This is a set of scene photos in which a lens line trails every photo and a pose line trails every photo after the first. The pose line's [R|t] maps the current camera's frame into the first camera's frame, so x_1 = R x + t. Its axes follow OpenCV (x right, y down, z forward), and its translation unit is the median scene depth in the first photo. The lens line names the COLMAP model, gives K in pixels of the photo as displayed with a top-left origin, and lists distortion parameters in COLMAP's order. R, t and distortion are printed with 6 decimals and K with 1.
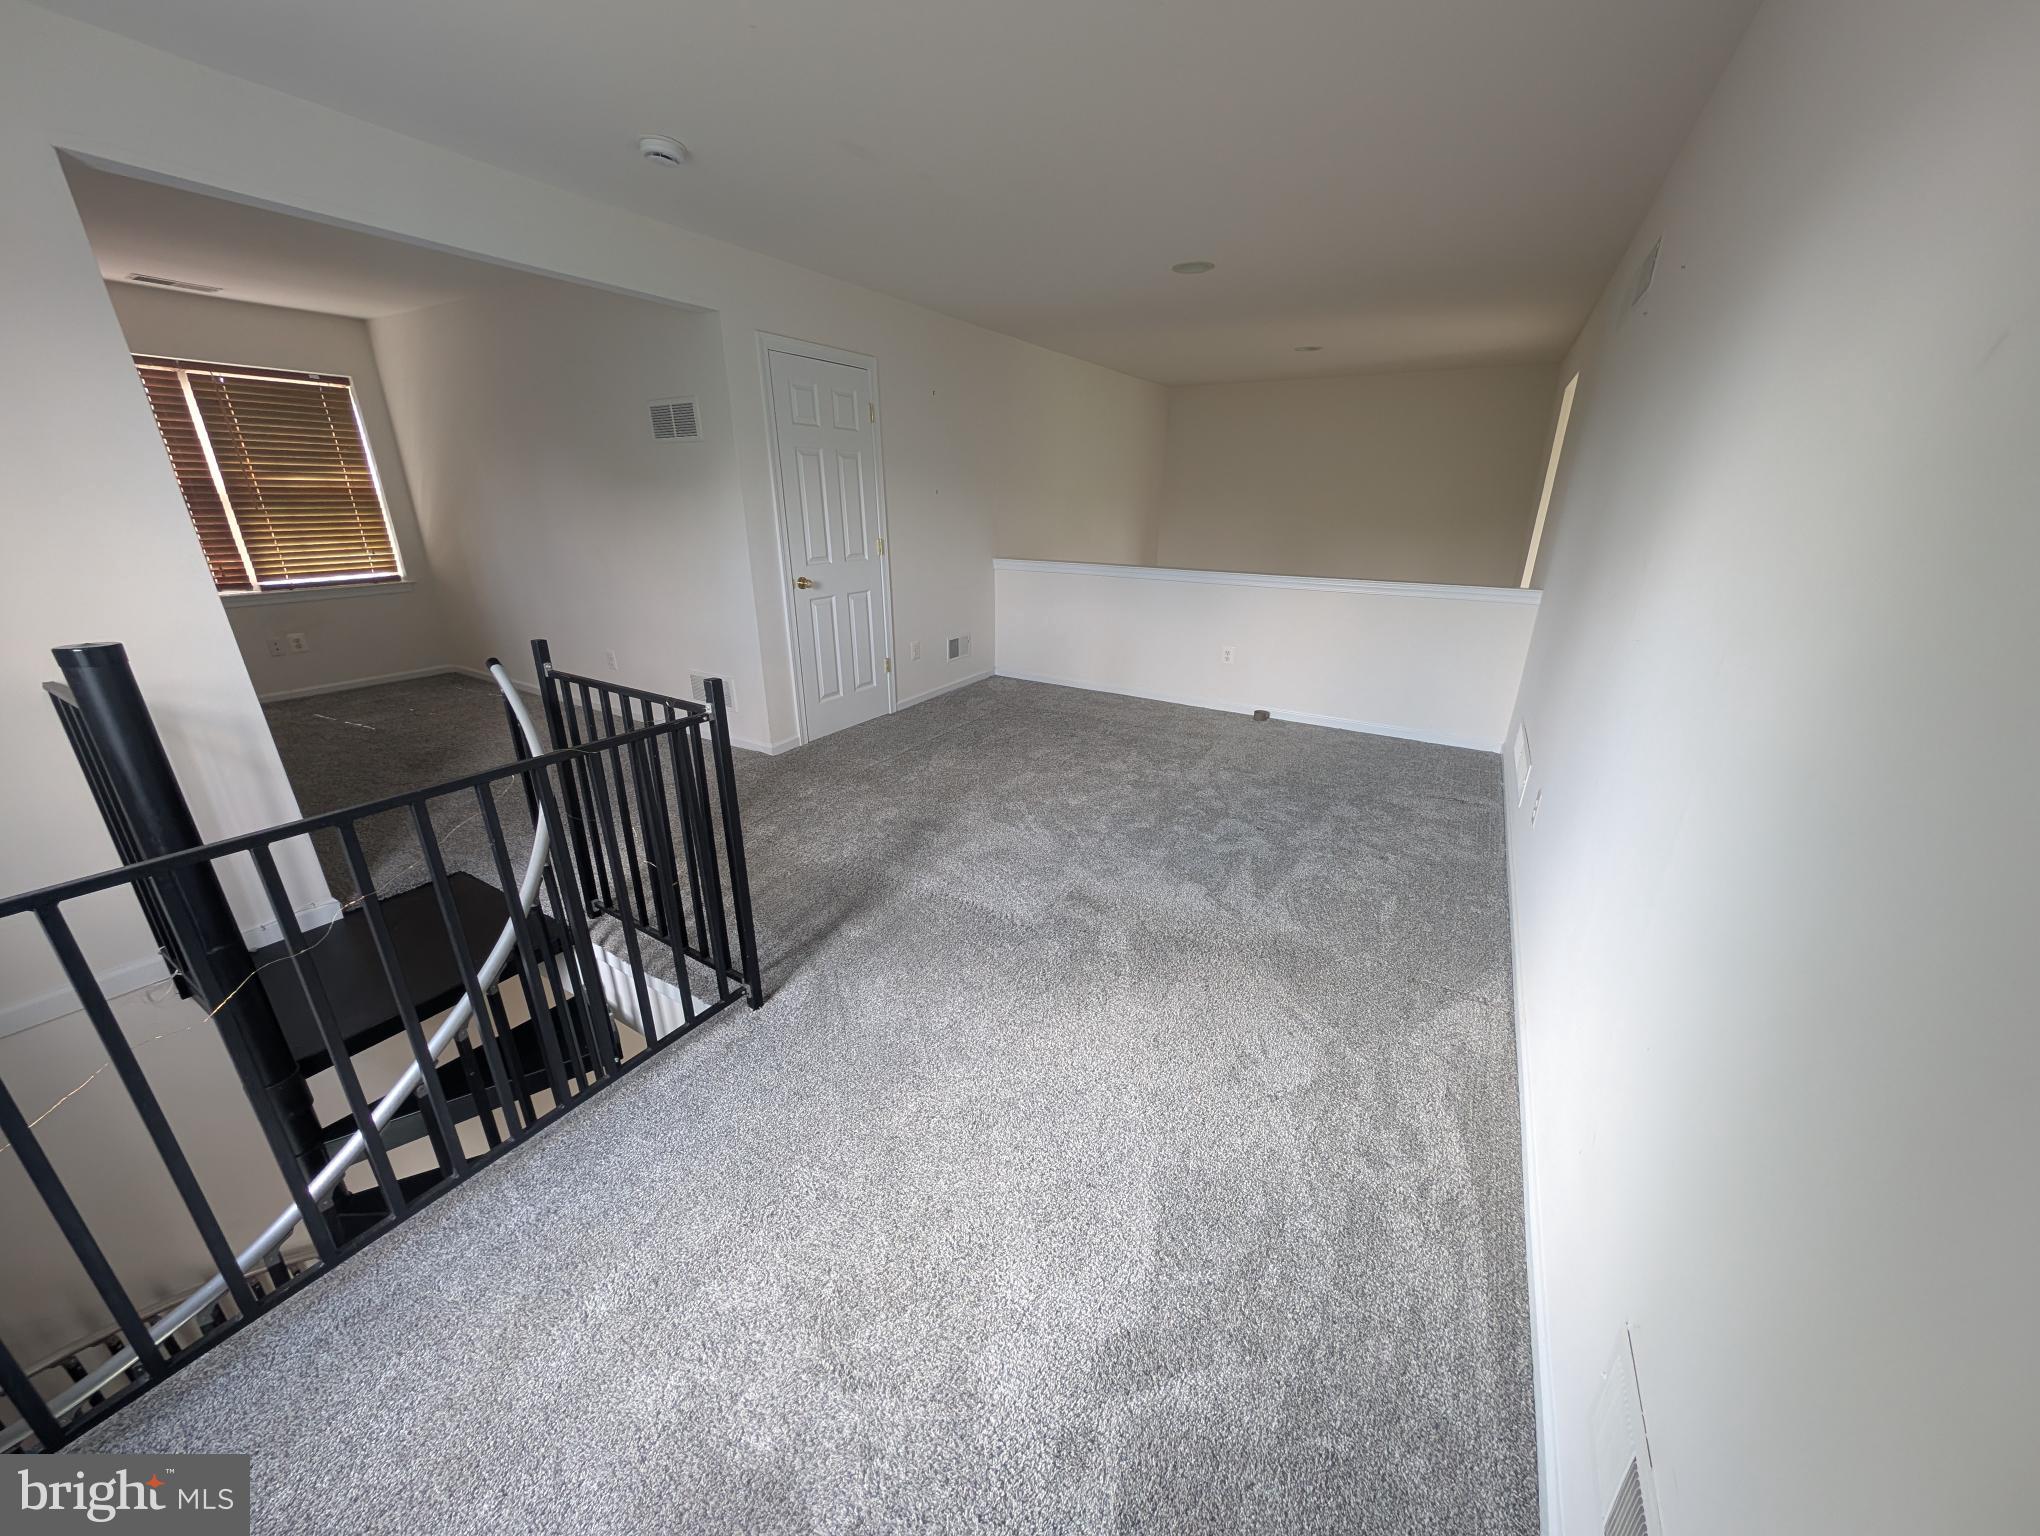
lens RADIAL K [[732.0, 0, 1025.7], [0, 732.0, 761.1], [0, 0, 1]] dist [0.001891, 0.000023]
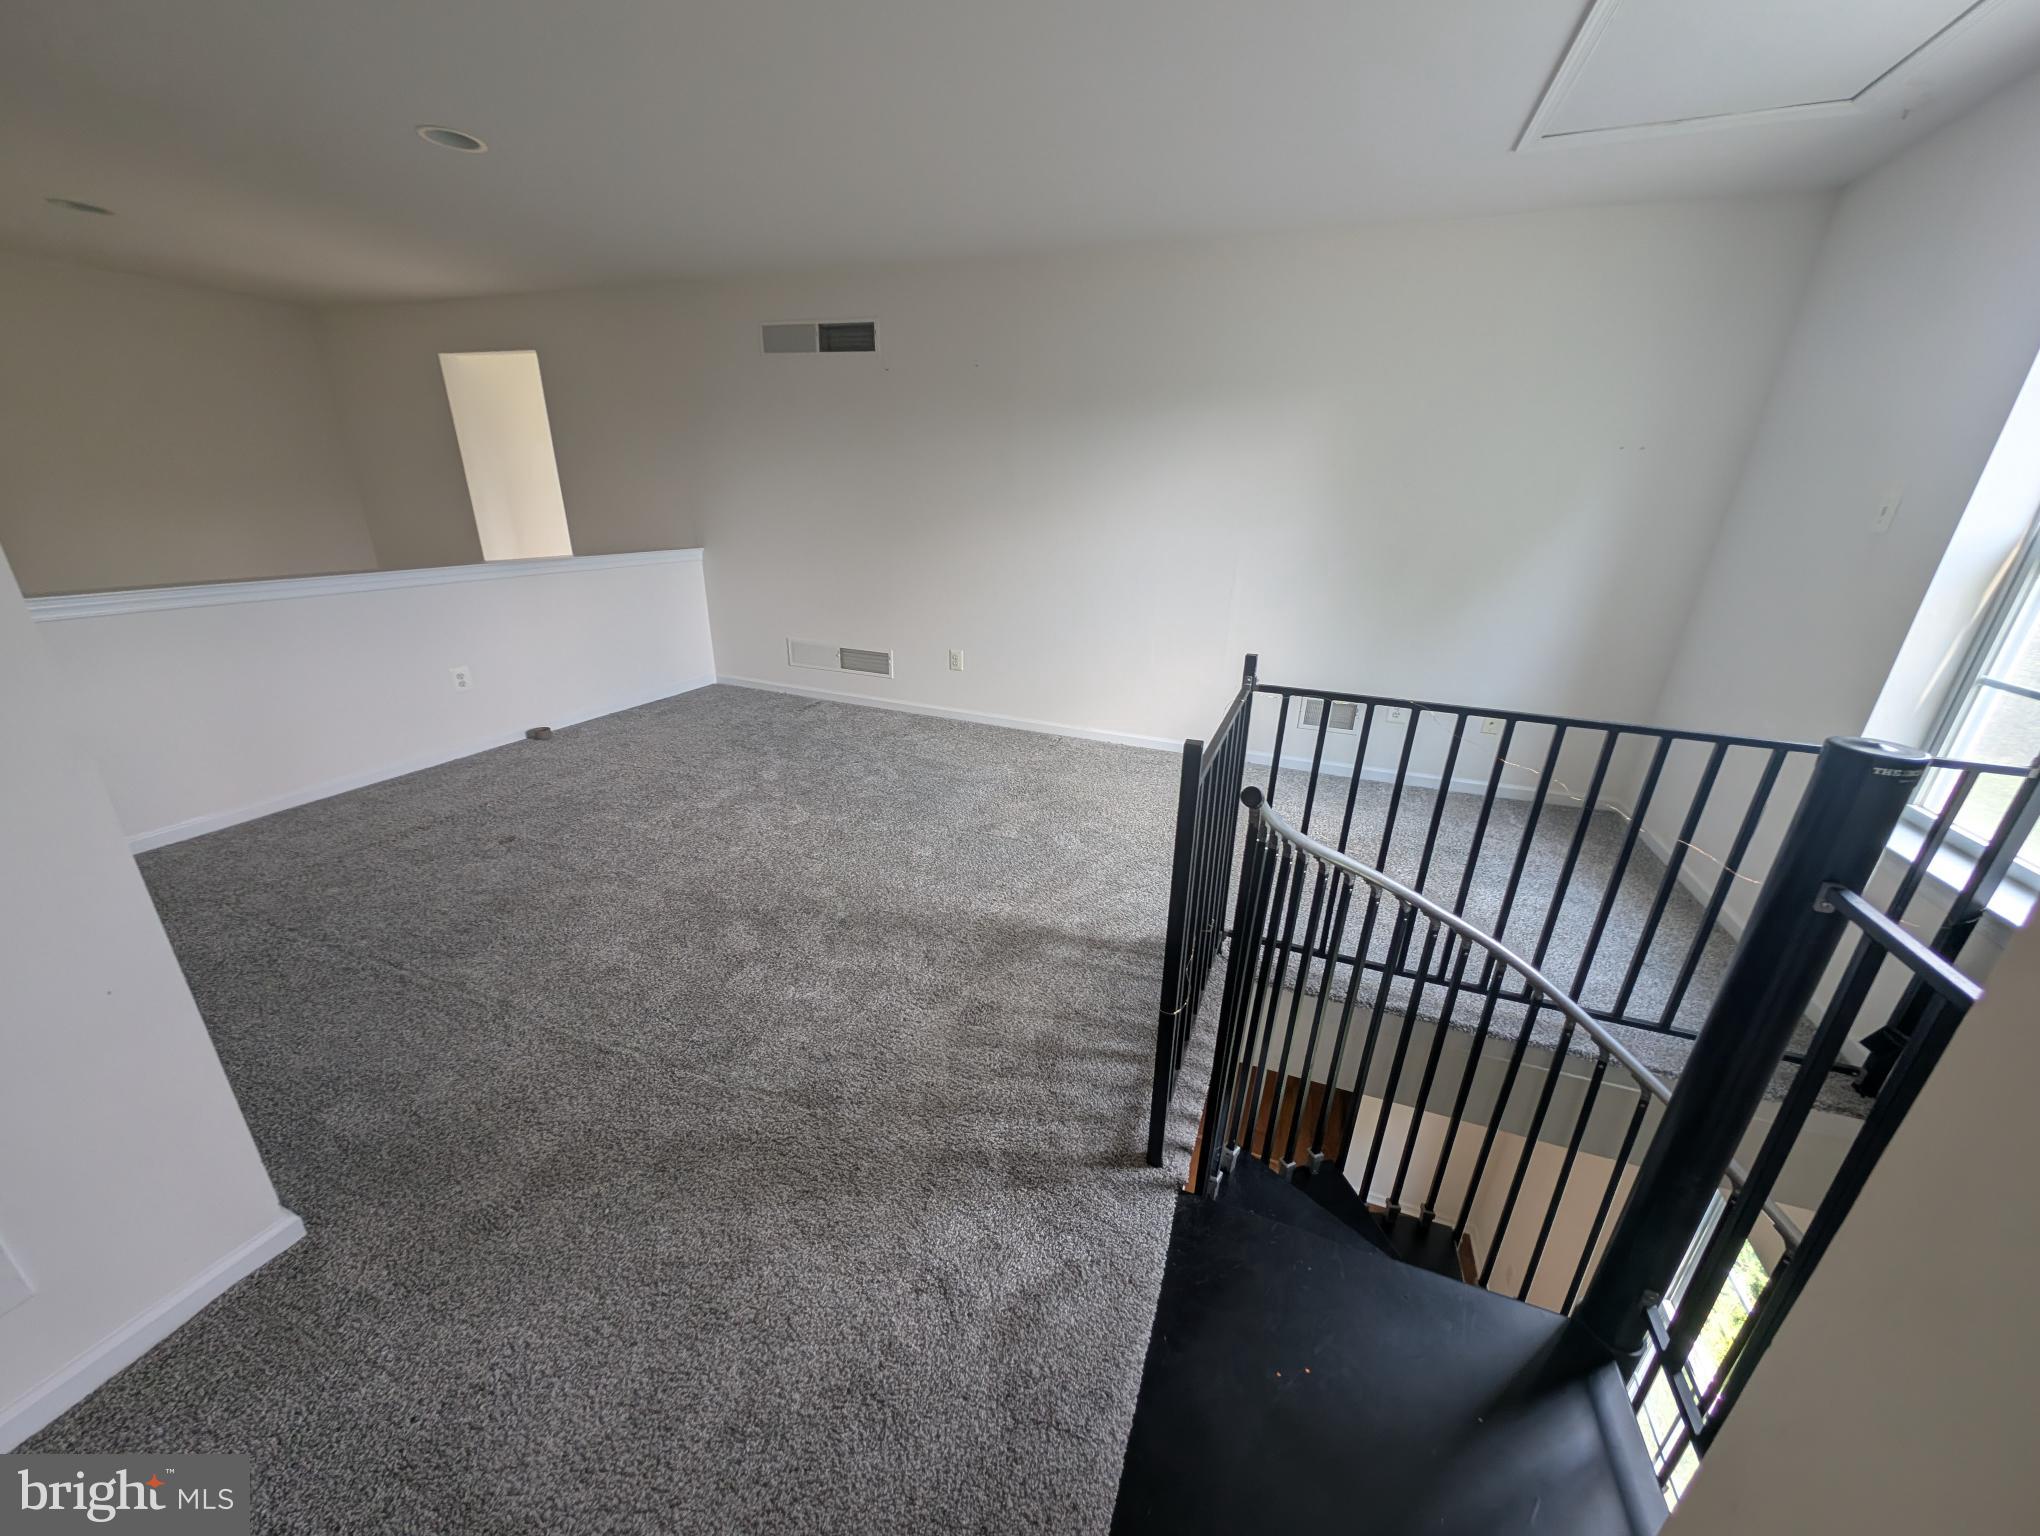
lens RADIAL K [[732.0, 0, 1025.7], [0, 732.0, 761.1], [0, 0, 1]] dist [0.001891, 0.000023]
pose [[-0.189512, -0.353081, 0.916198, -0.565446], [0.299638, 0.867800, 0.396408, -0.204624], [-0.935041, 0.349652, -0.058663, 0.564677]]
